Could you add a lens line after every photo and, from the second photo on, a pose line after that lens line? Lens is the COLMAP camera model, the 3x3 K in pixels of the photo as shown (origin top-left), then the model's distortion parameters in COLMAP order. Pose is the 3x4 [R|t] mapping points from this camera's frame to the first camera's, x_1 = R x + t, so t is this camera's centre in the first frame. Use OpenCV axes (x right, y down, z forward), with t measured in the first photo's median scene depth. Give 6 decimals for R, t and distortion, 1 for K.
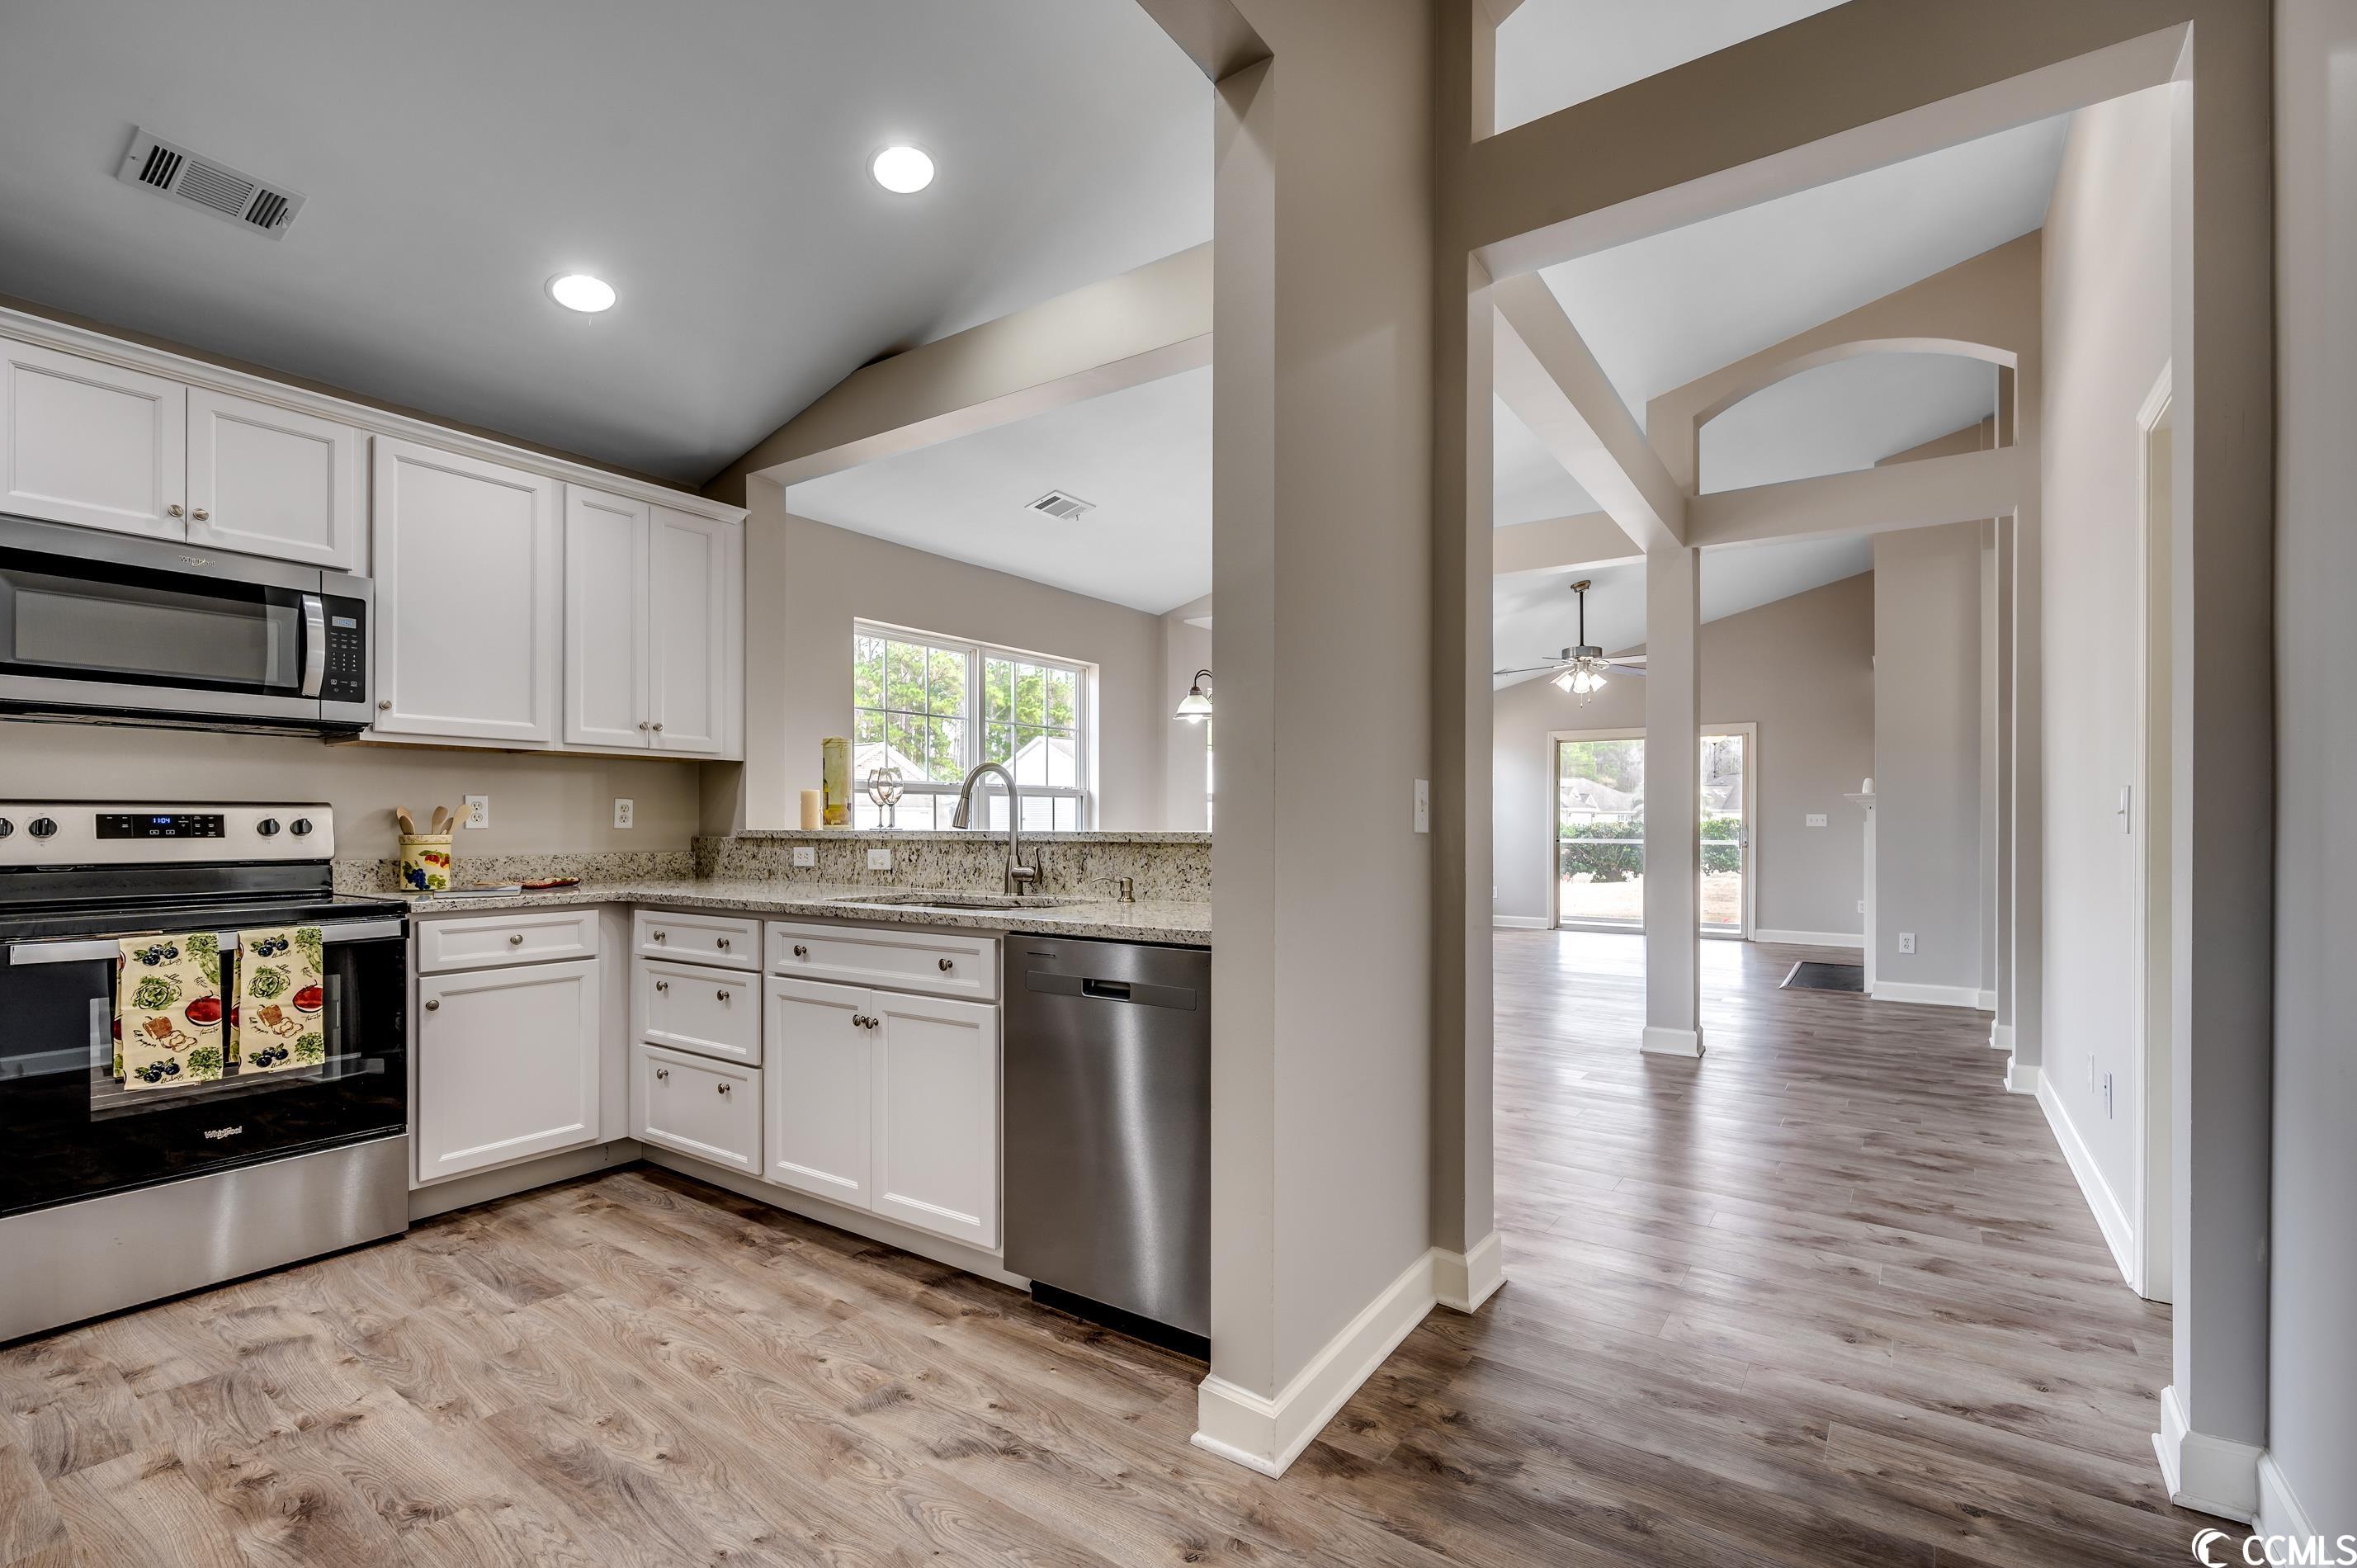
lens RADIAL K [[1050.0, 0, 1177.7], [0, 1050.0, 821.1], [0, 0, 1]] dist [-0.000044, -0.000351]
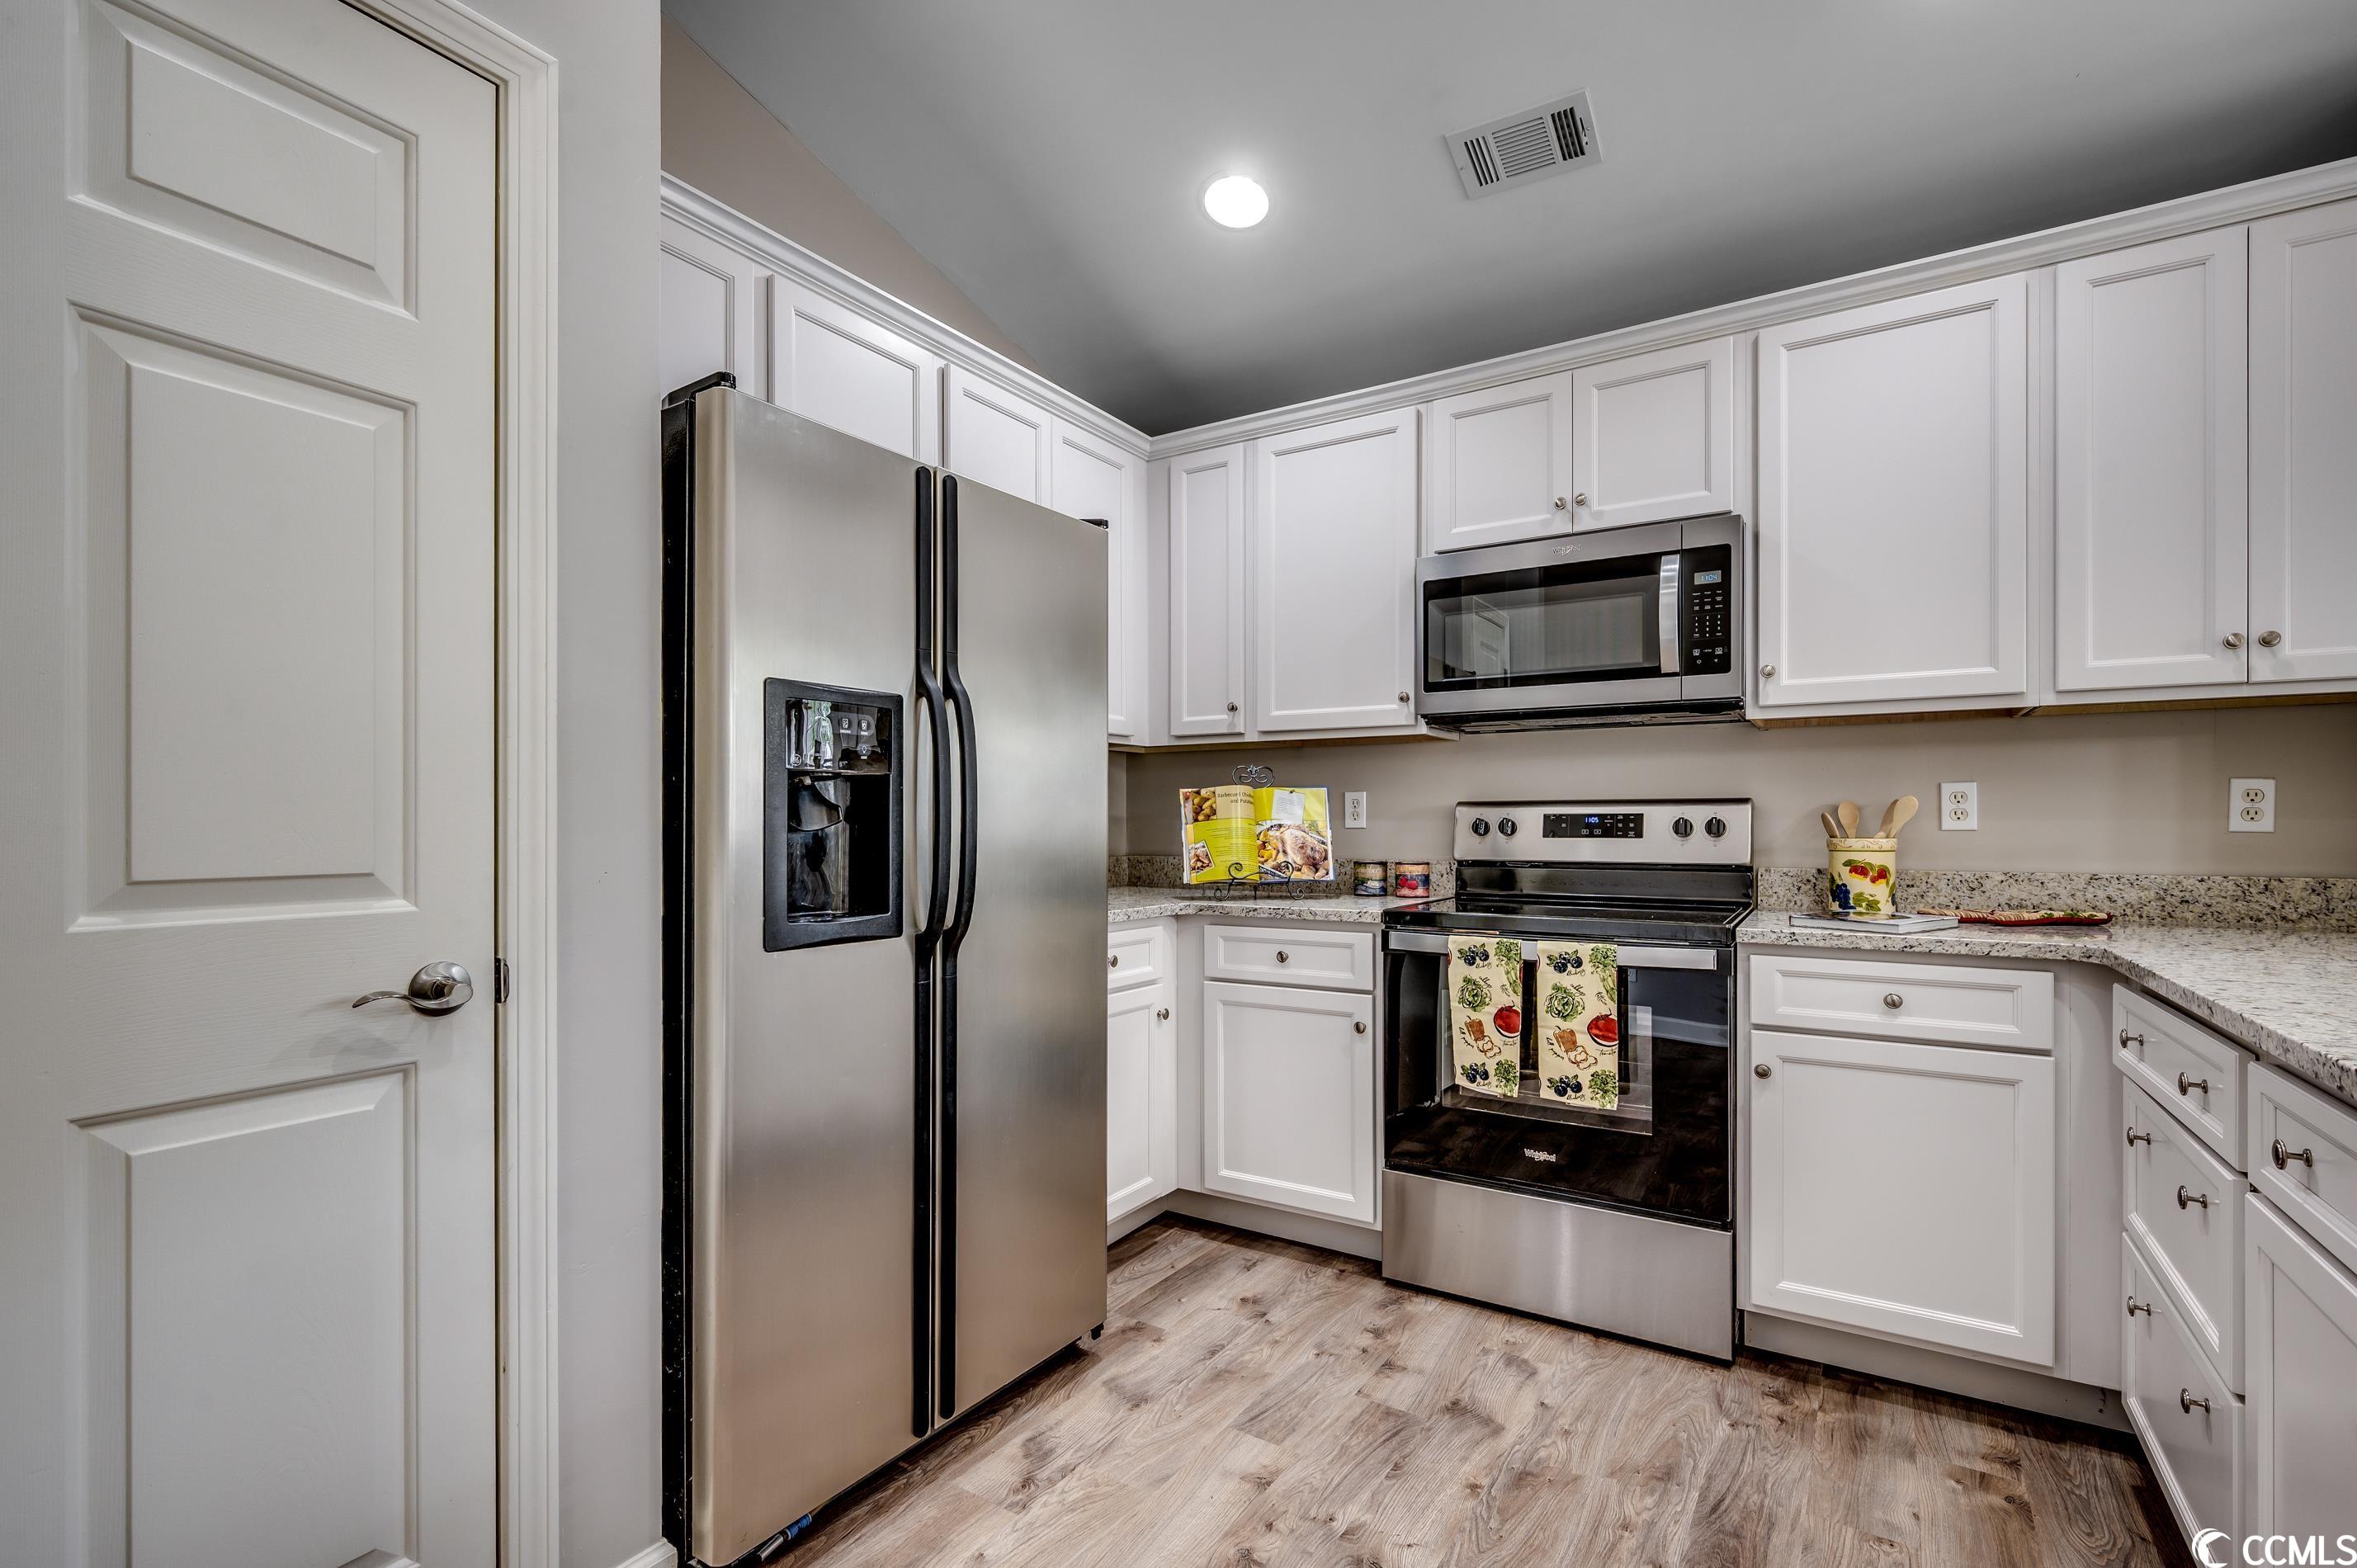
lens RADIAL K [[1050.0, 0, 1177.7], [0, 1050.0, 821.1], [0, 0, 1]] dist [-0.000044, -0.000351]
pose [[0.039146, -0.000252, -0.999233, 0.008111], [0.003359, 0.999994, -0.000121, -0.000656], [0.999228, -0.003351, 0.039147, 0.563797]]
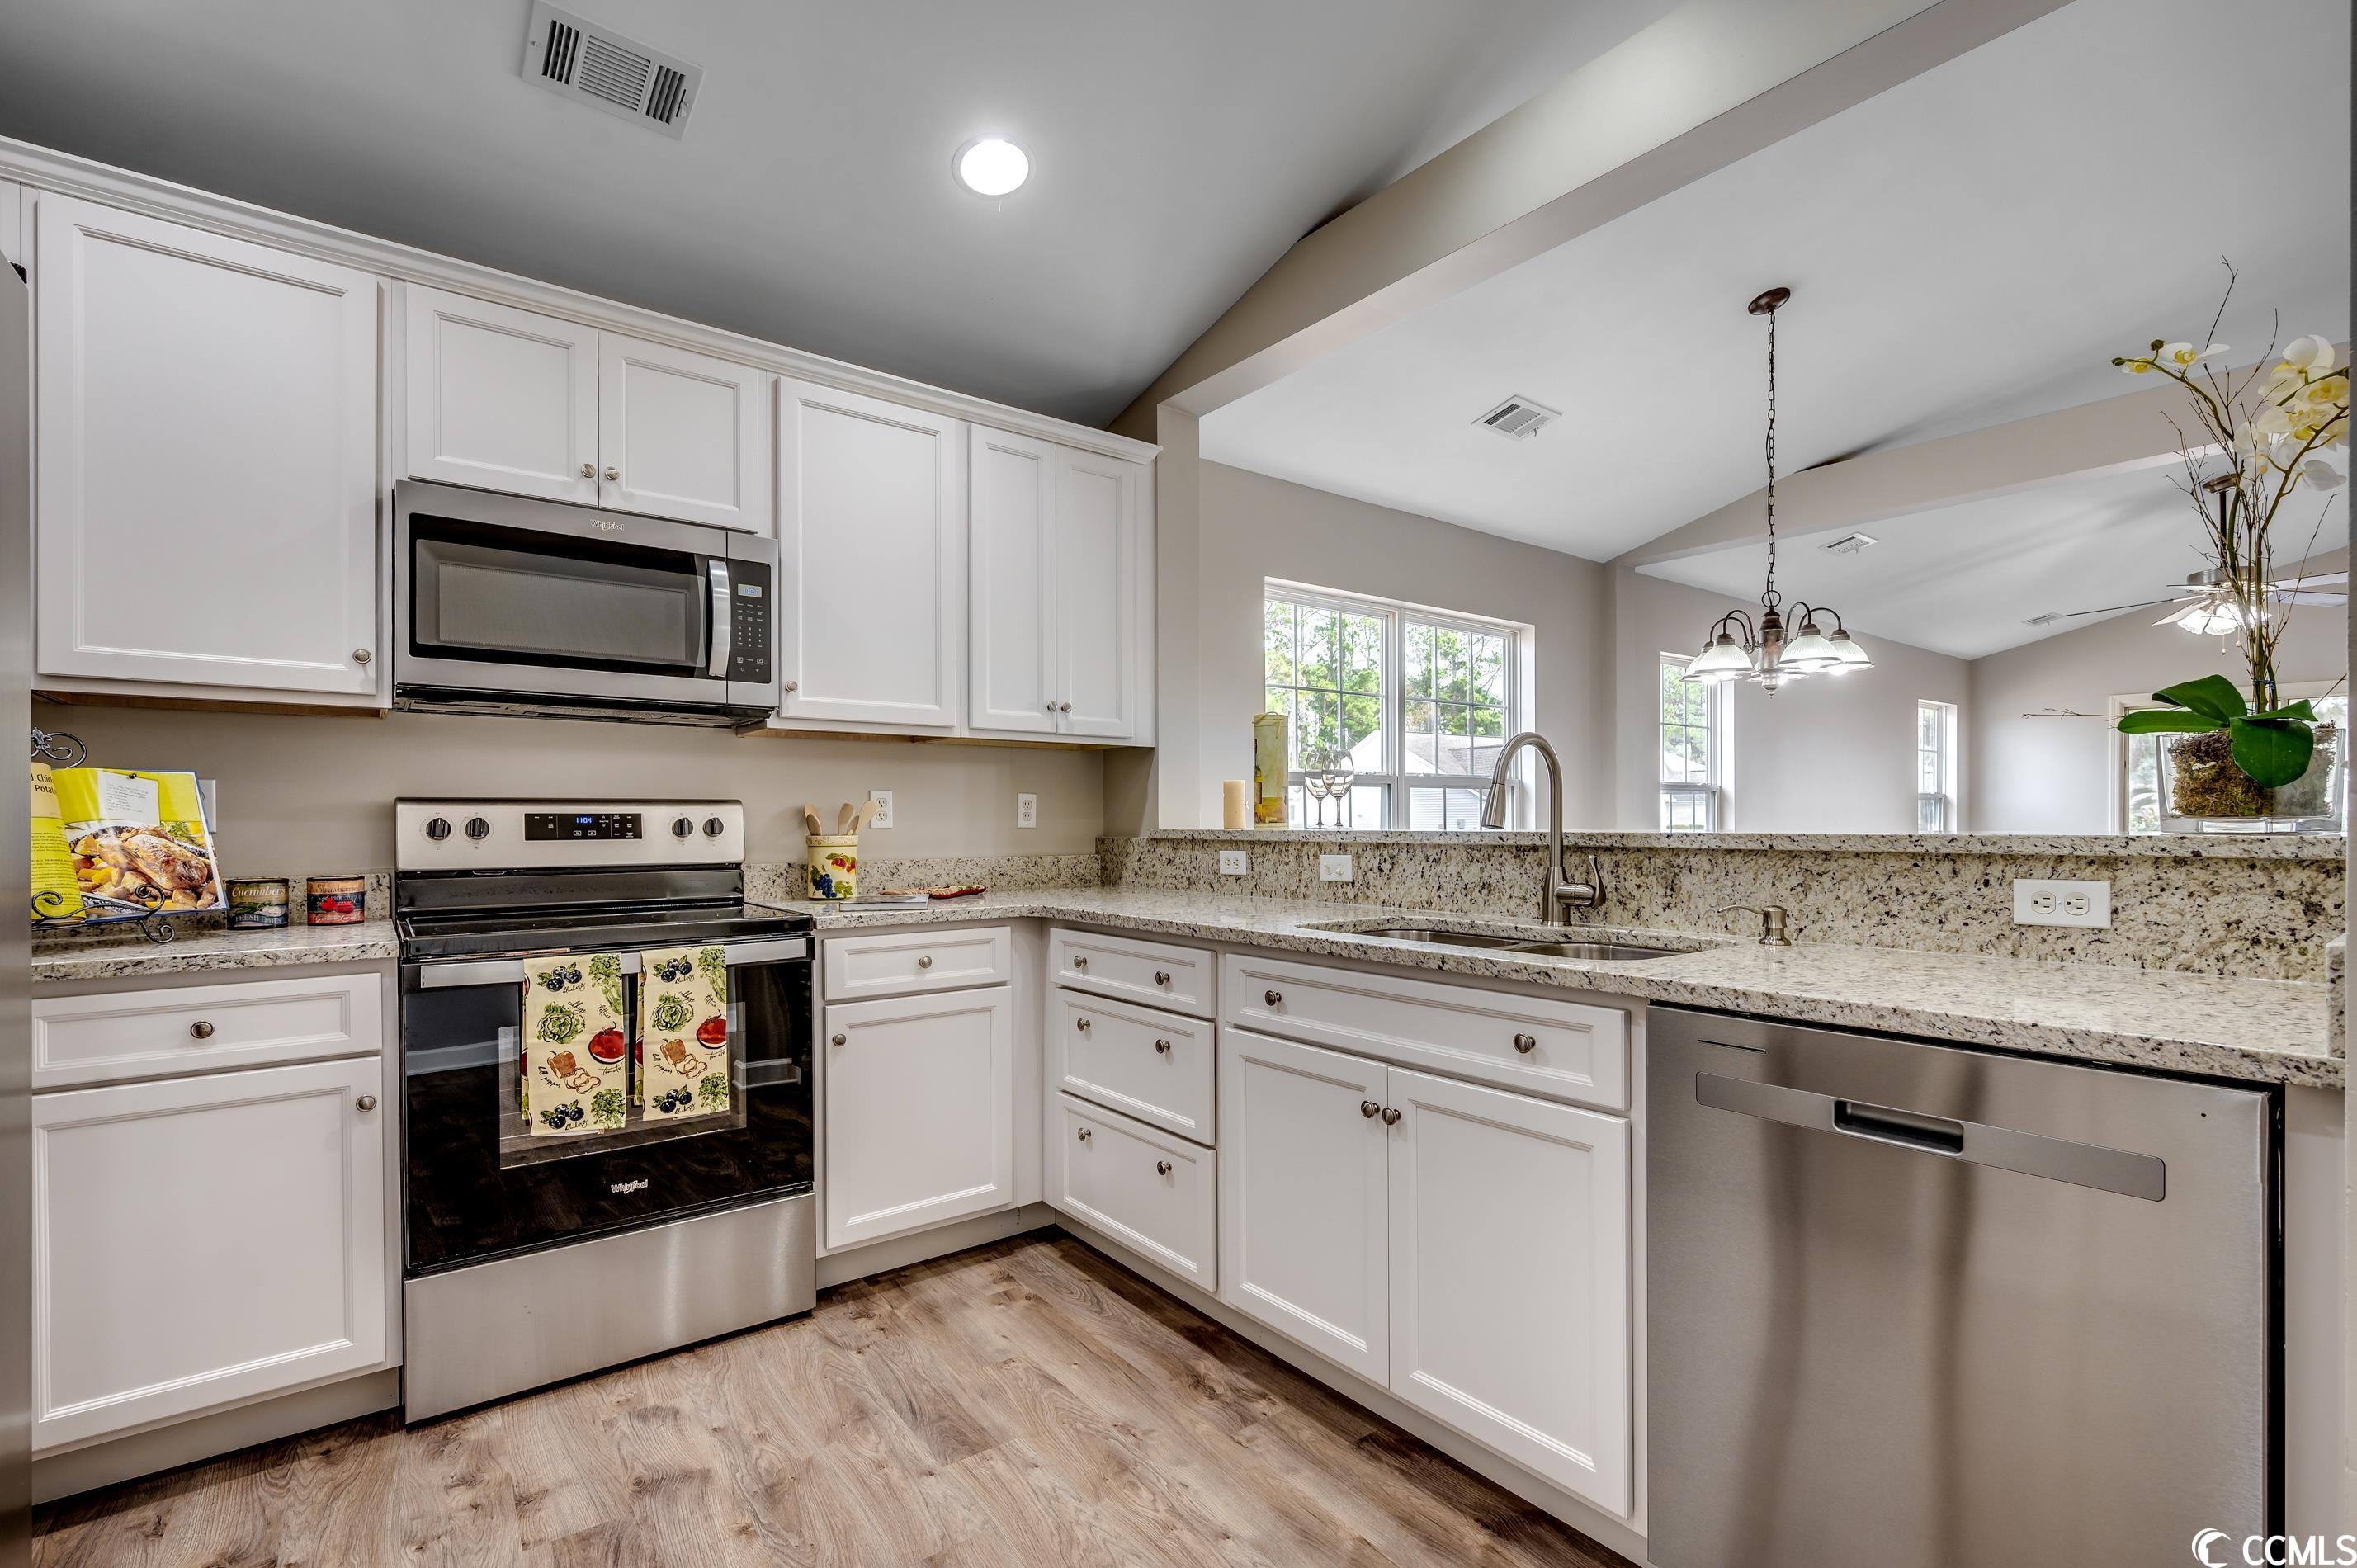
lens RADIAL K [[1058.3, 0, 1172.2], [0, 1058.3, 823.0], [0, 0, 1]] dist [0.000686, -0.000011]
pose [[0.950973, -0.002114, -0.309267, -0.195923], [0.003719, 0.999983, 0.004599, -0.000484], [0.309251, -0.005524, 0.950964, 0.280620]]
